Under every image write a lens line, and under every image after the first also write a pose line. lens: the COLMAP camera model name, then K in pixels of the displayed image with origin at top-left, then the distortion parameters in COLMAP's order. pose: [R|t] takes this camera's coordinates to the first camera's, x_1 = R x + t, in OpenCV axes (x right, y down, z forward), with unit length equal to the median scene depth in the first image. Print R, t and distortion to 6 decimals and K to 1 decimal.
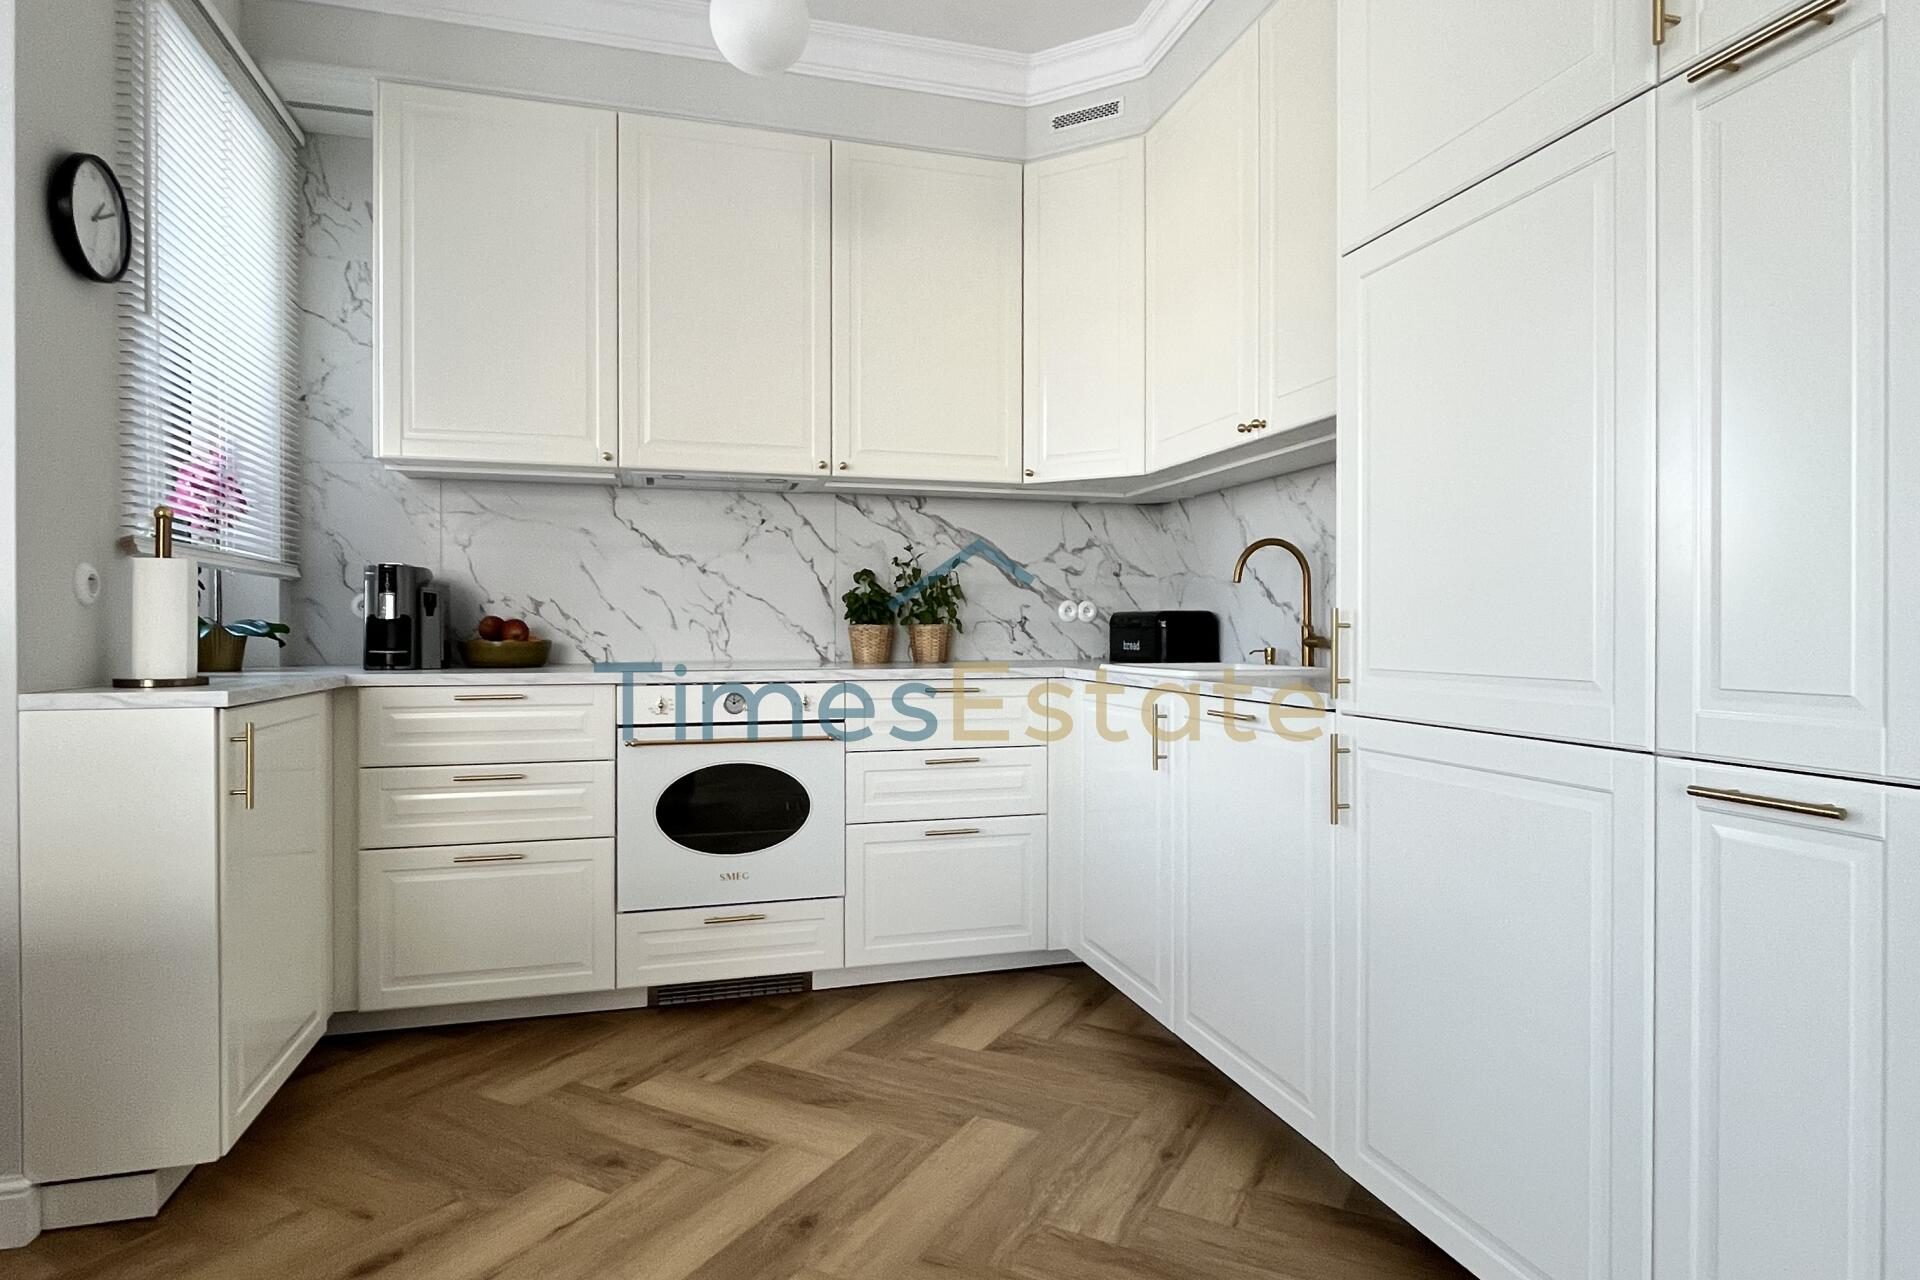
lens RADIAL K [[1035.4, 0, 961.3], [0, 1035.4, 635.7], [0, 0, 1]] dist [-0.004646, 0.000314]
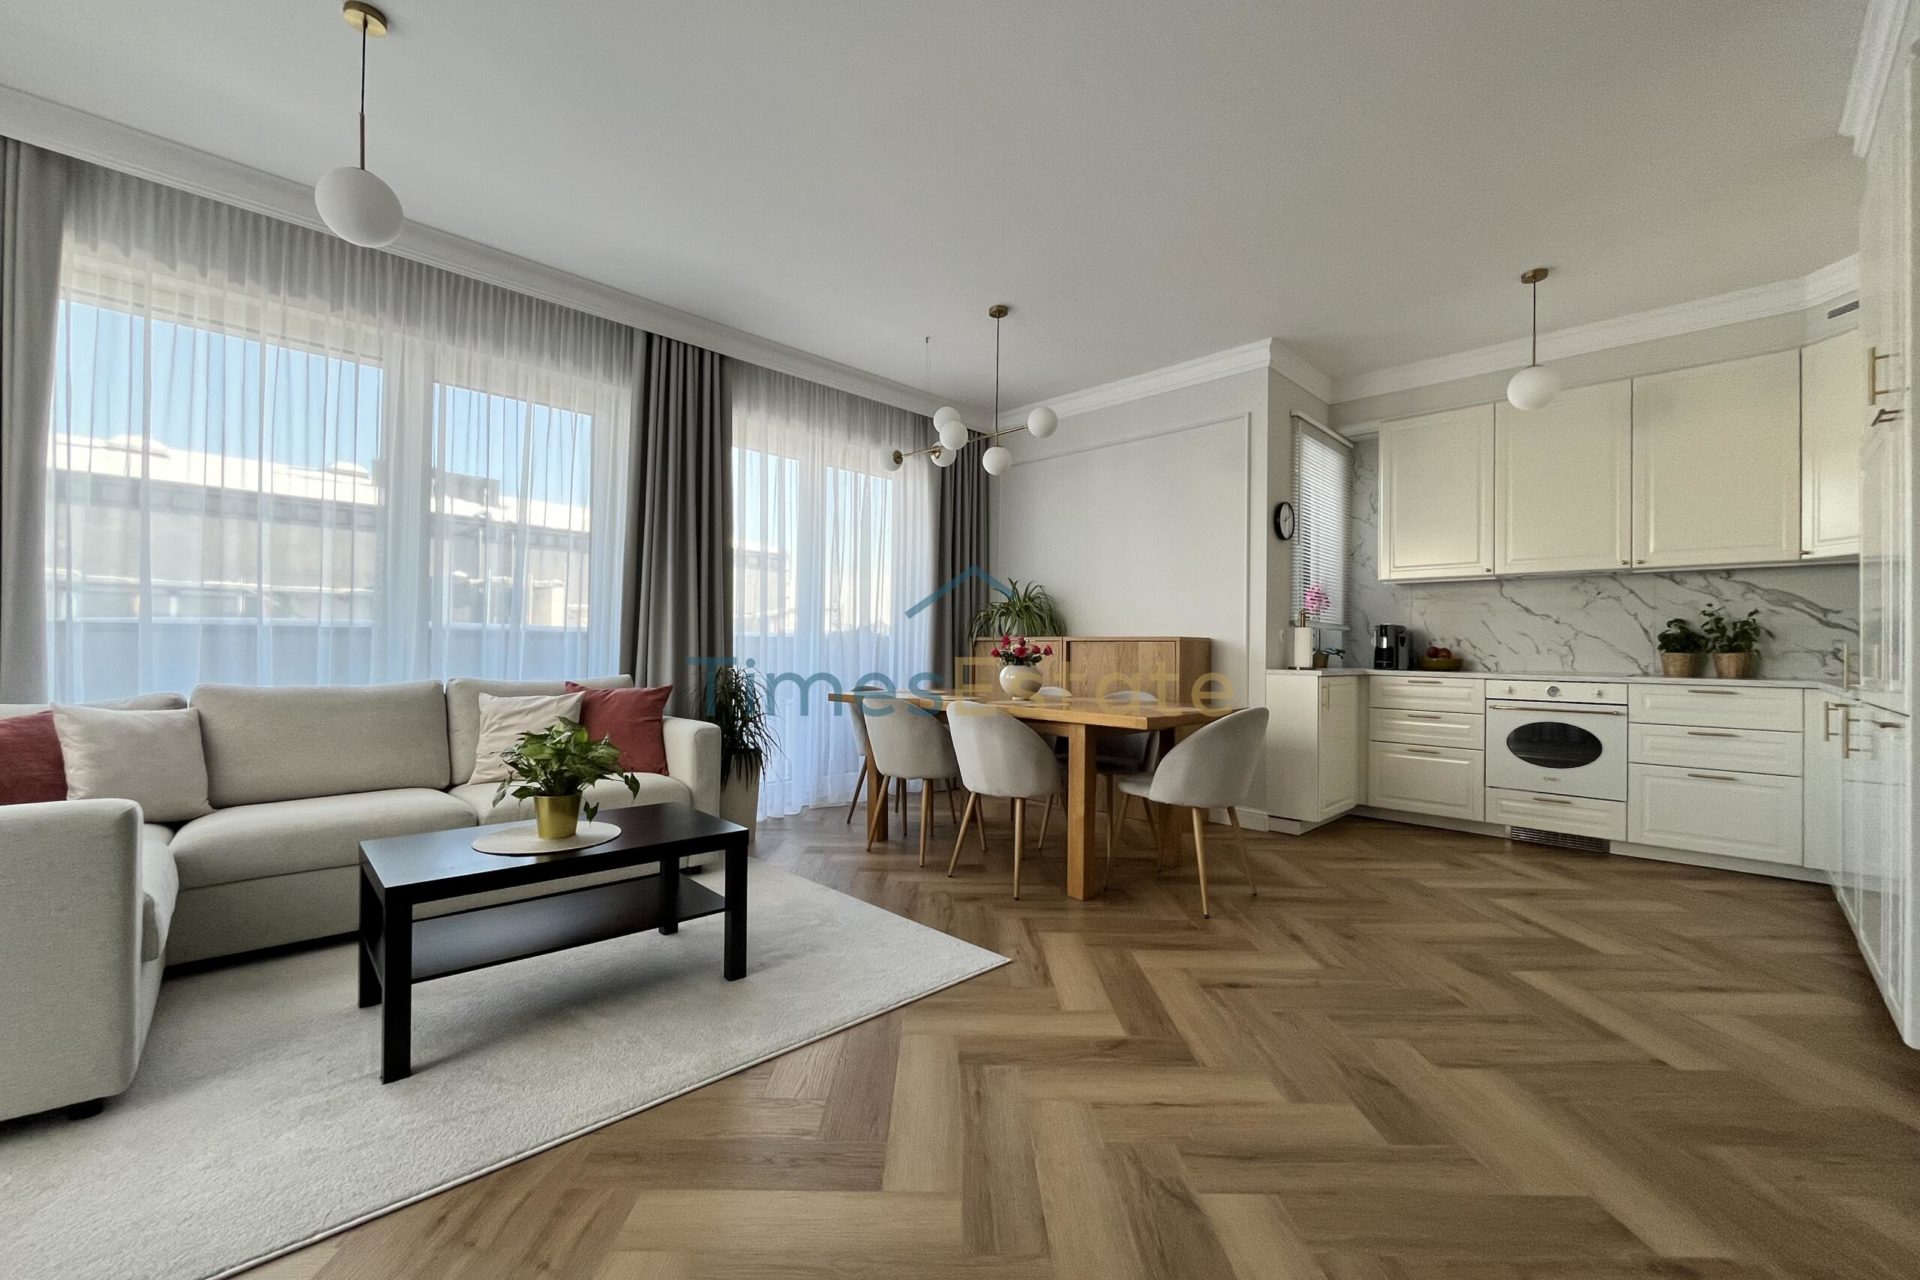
lens RADIAL K [[776.5, 0, 955.1], [0, 776.5, 641.4], [0, 0, 1]] dist [-0.003168, 0.000339]
pose [[0.488245, -0.002541, -0.872703, 0.443484], [-0.018583, 0.999739, -0.013308, 0.009327], [0.872509, 0.022715, 0.488070, -0.620553]]
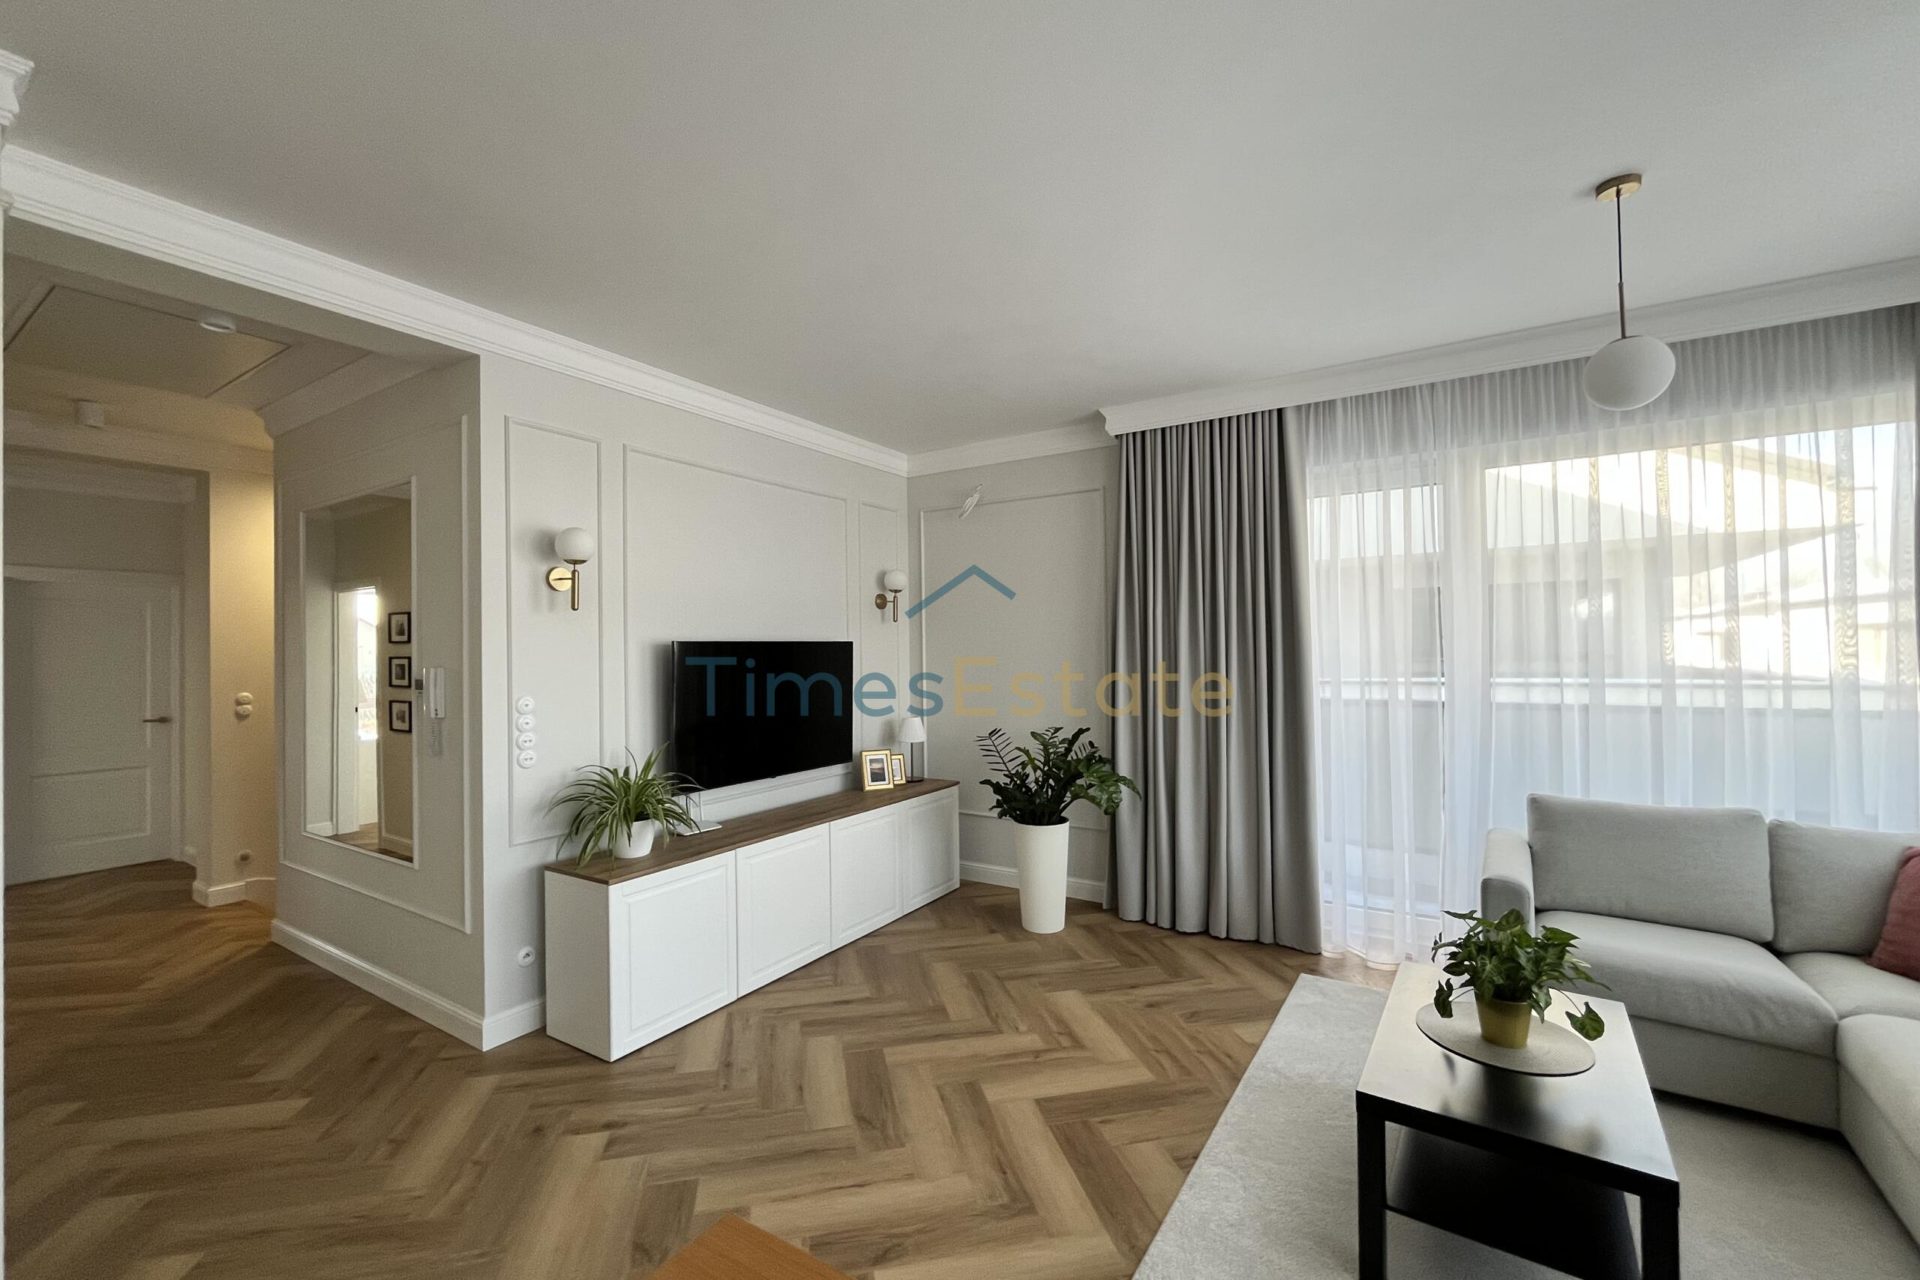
lens RADIAL K [[776.5, 0, 955.1], [0, 776.5, 641.4], [0, 0, 1]] dist [-0.003168, 0.000339]
pose [[-0.657016, 0.018661, 0.753645, -0.528468], [0.020435, 0.999767, -0.006940, -0.141269], [-0.753599, 0.010841, -0.657245, 0.148532]]
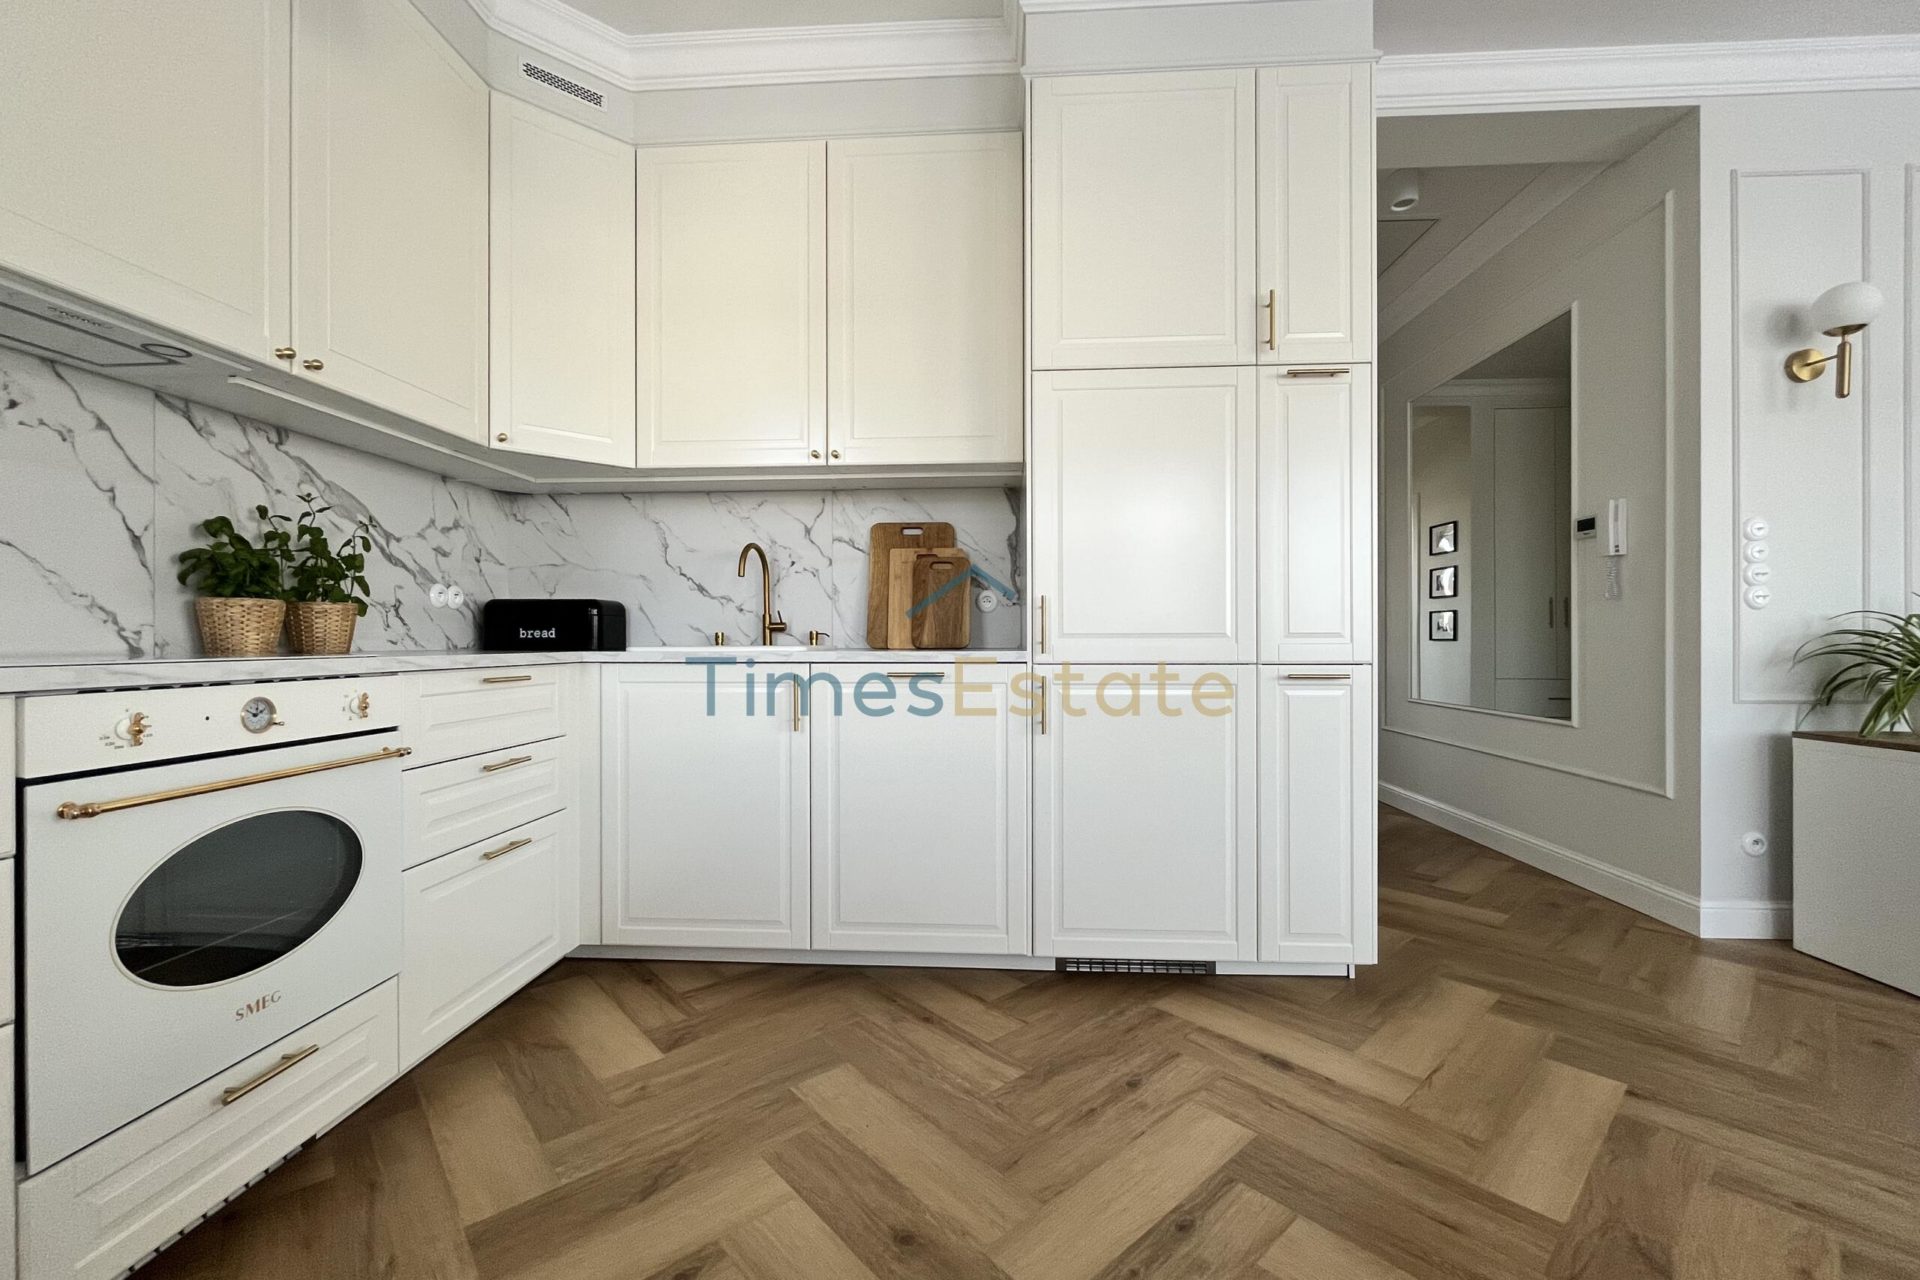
lens RADIAL K [[776.5, 0, 955.1], [0, 776.5, 641.4], [0, 0, 1]] dist [-0.003168, 0.000339]
pose [[0.336118, -0.002557, 0.941816, -0.435792], [0.009082, 0.999959, -0.000526, 0.023266], [-0.941776, 0.008730, 0.336128, 0.405932]]
